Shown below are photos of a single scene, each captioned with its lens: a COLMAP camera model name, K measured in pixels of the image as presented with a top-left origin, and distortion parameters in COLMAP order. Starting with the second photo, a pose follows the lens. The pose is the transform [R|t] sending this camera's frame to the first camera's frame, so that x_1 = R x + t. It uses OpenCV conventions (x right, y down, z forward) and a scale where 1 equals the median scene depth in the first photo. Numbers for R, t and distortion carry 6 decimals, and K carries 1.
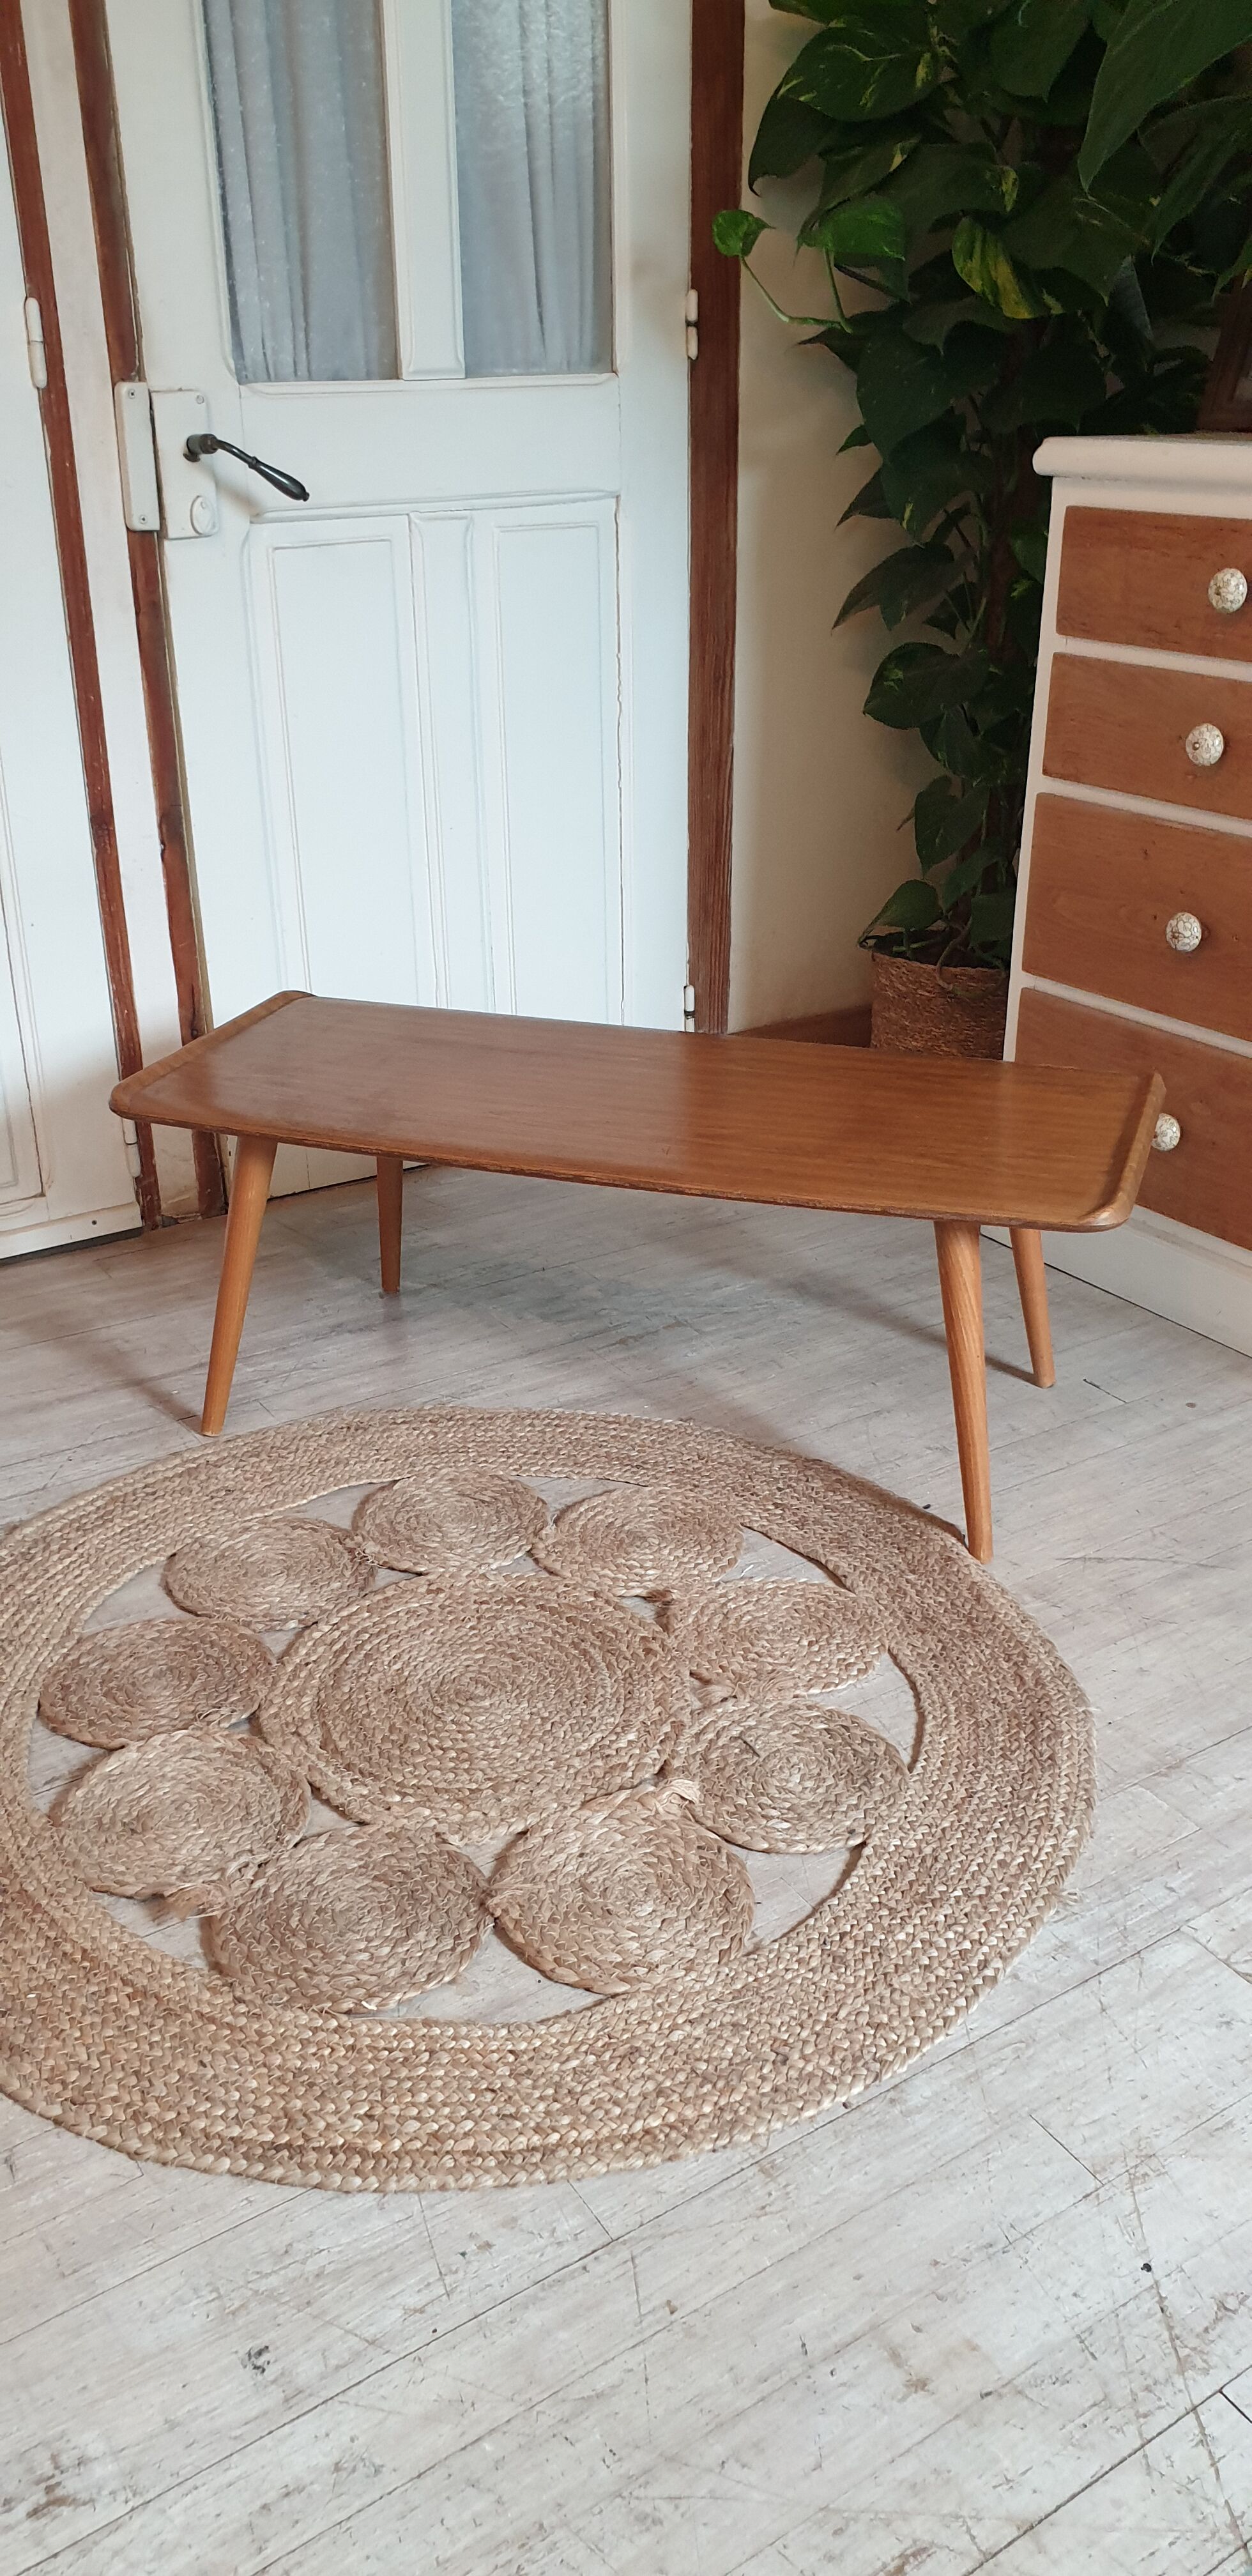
lens RADIAL K [[1989.3, 0, 628.6], [0, 1989.3, 1331.7], [0, 0, 1]] dist [0.072291, -0.140933]
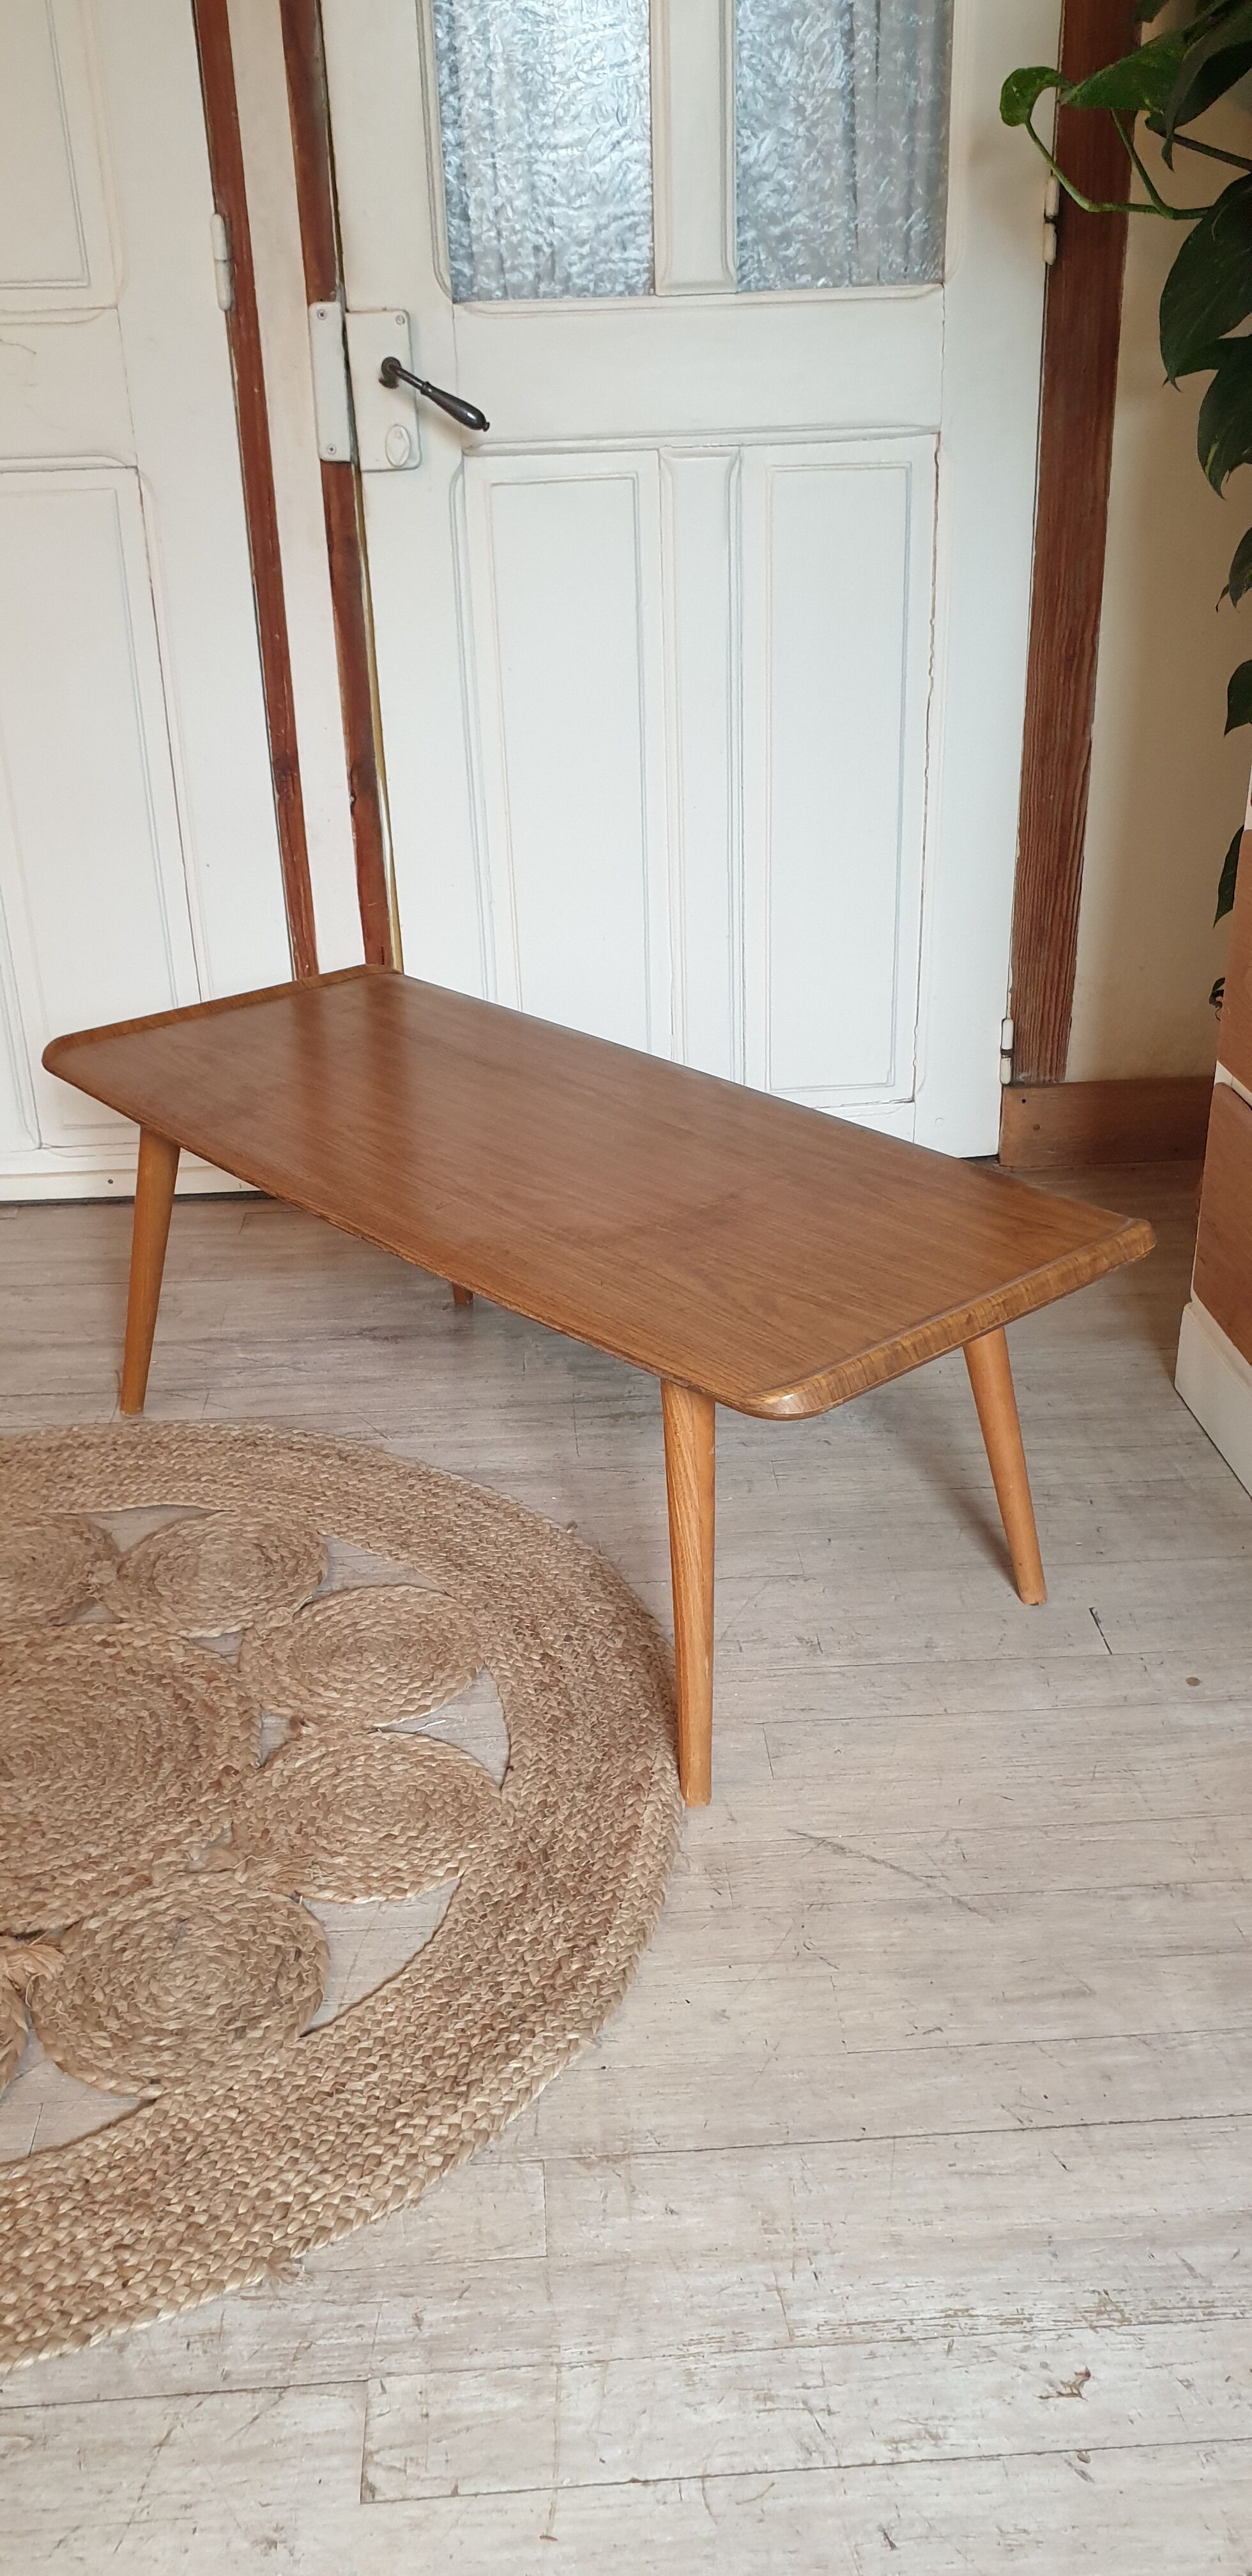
lens RADIAL K [[2024.6, 0, 636.5], [0, 2024.6, 1300.6], [0, 0, 1]] dist [-0.004490, 0.062151]
pose [[0.868613, 0.202486, -0.452230, 0.394652], [-0.201688, 0.978143, 0.050574, -0.091421], [0.452586, 0.047280, 0.890467, 0.237734]]
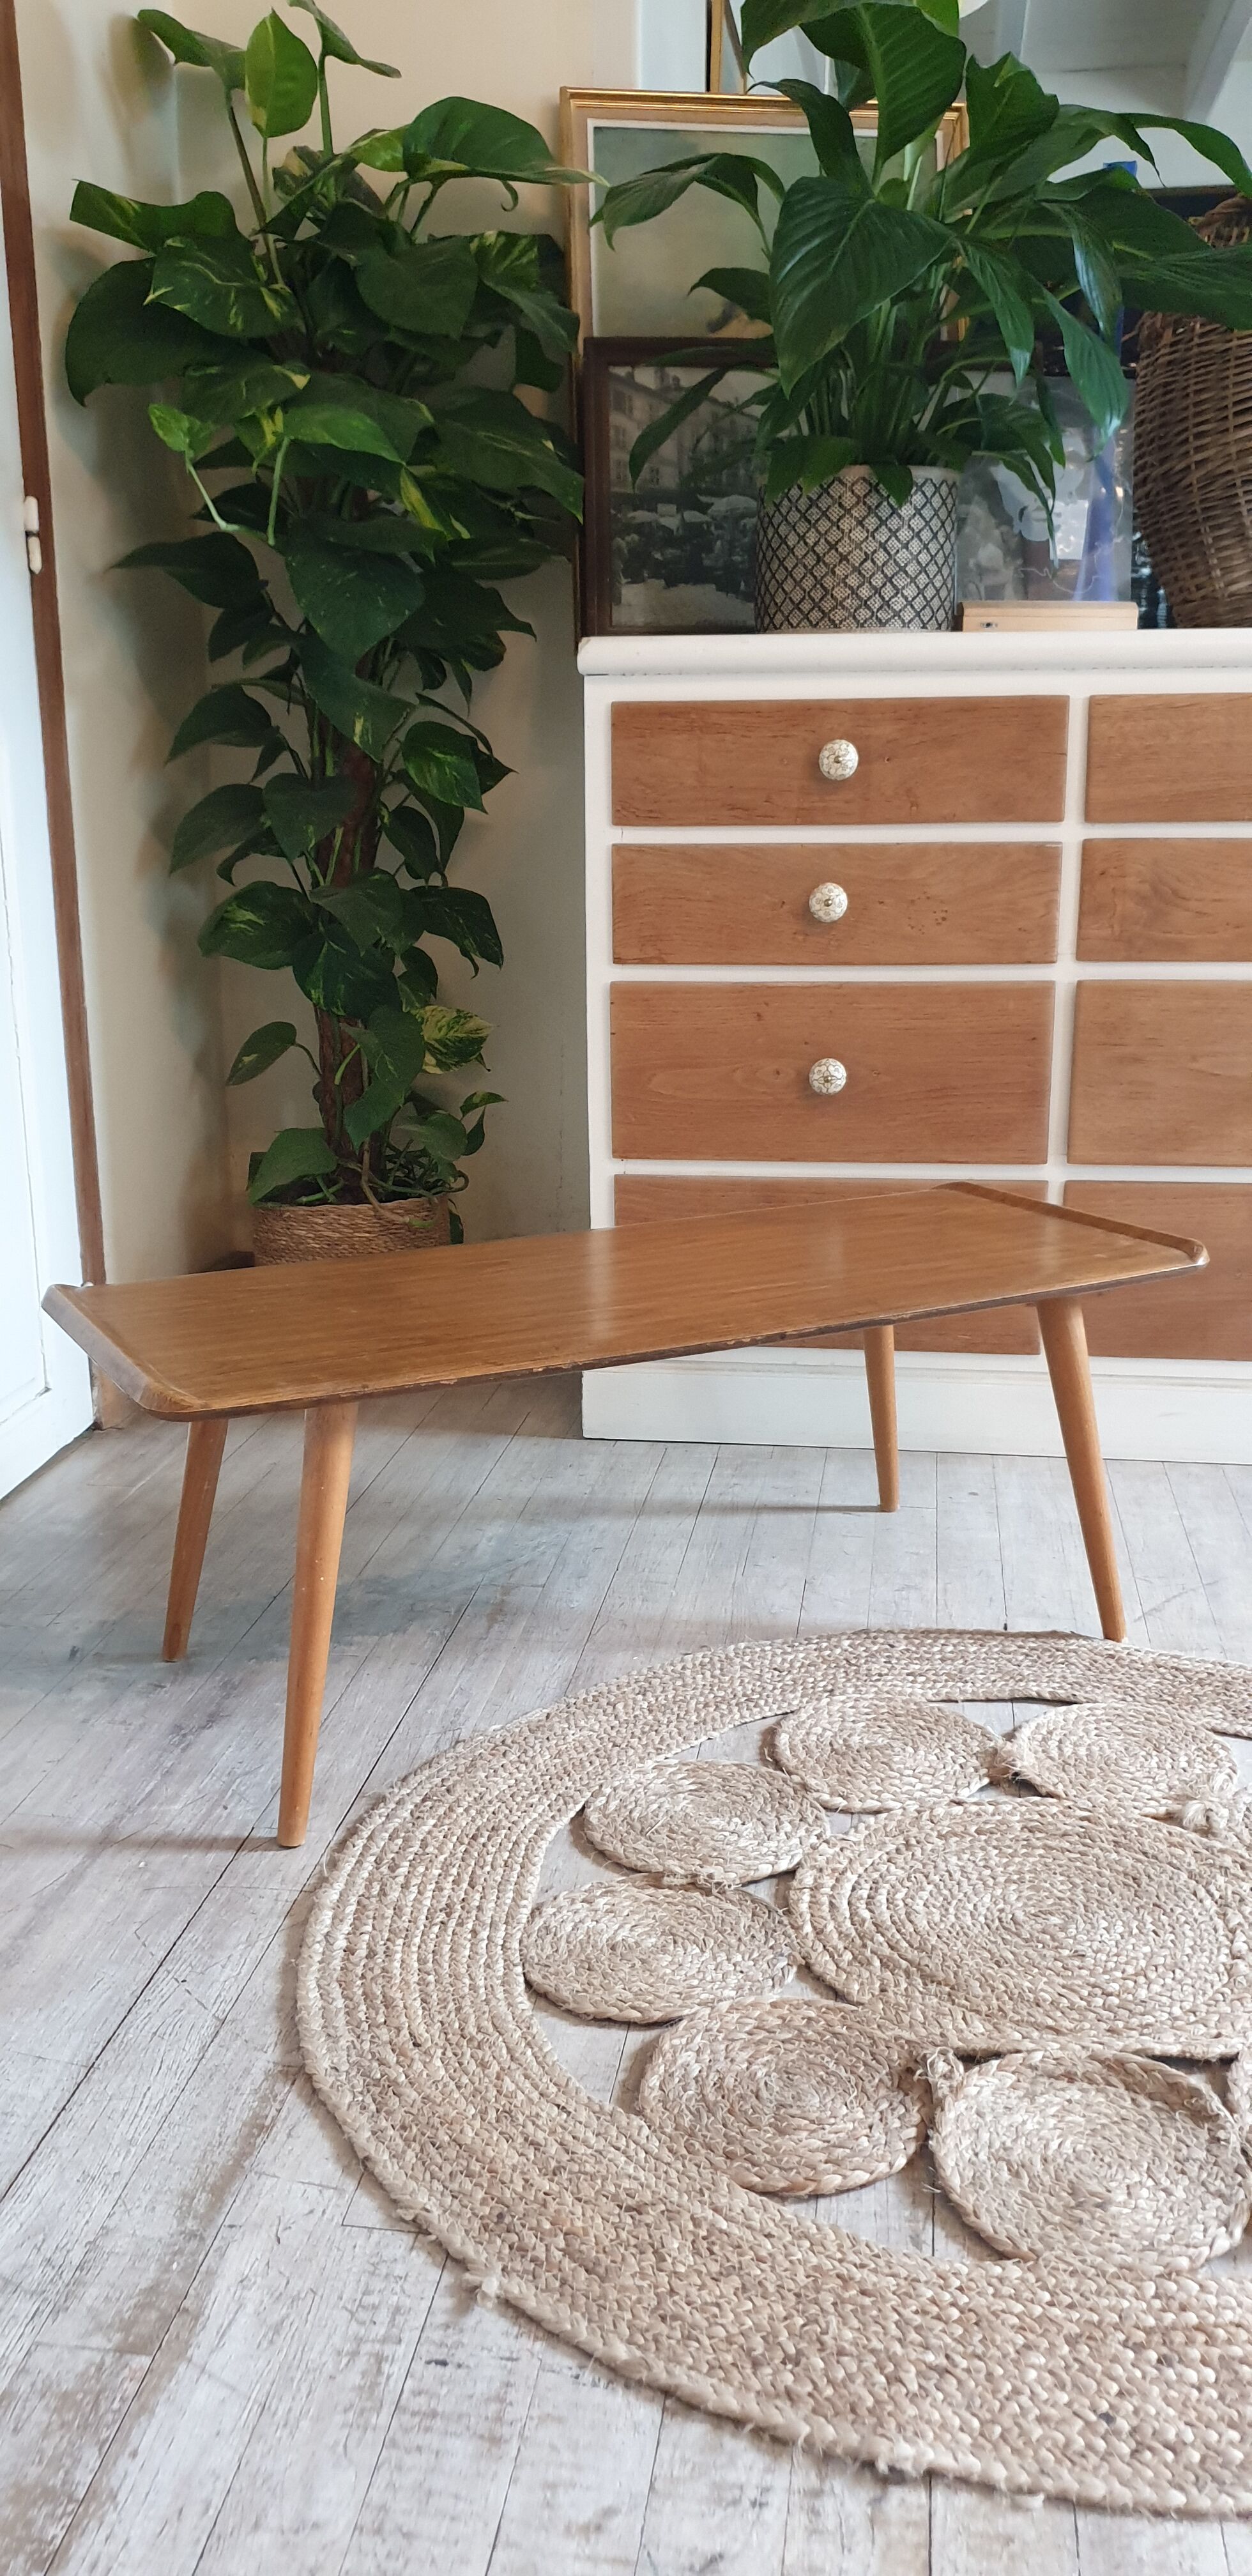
lens RADIAL K [[1989.3, 0, 628.6], [0, 1989.3, 1331.7], [0, 0, 1]] dist [0.072291, -0.140933]
pose [[0.665913, -0.198386, 0.719168, -0.562156], [0.327431, 0.943905, -0.042803, -0.057564], [-0.670335, 0.263981, 0.693516, 0.352625]]
